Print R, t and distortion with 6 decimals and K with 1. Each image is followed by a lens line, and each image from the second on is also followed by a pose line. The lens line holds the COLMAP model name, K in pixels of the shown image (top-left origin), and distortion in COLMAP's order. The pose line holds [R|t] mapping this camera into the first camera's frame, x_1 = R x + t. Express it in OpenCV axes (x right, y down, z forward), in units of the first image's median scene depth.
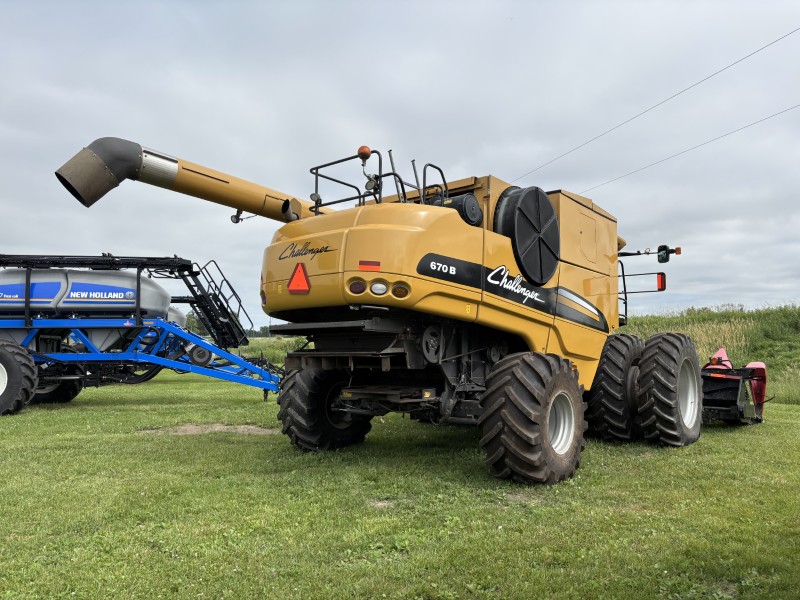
lens RADIAL K [[597.6, 0, 397.7], [0, 597.6, 305.7], [0, 0, 1]] dist [0.044552, -0.003792]
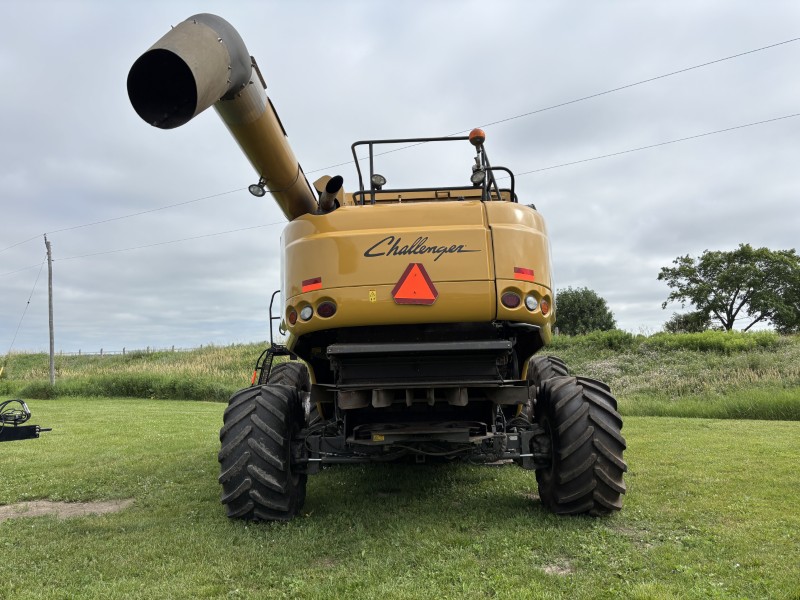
lens RADIAL K [[597.6, 0, 397.7], [0, 597.6, 305.7], [0, 0, 1]] dist [0.044552, -0.003792]
pose [[0.799810, 0.047146, 0.598399, -0.619569], [-0.020595, 0.998479, -0.051140, 0.019648], [-0.599899, 0.028578, 0.799565, 0.414457]]
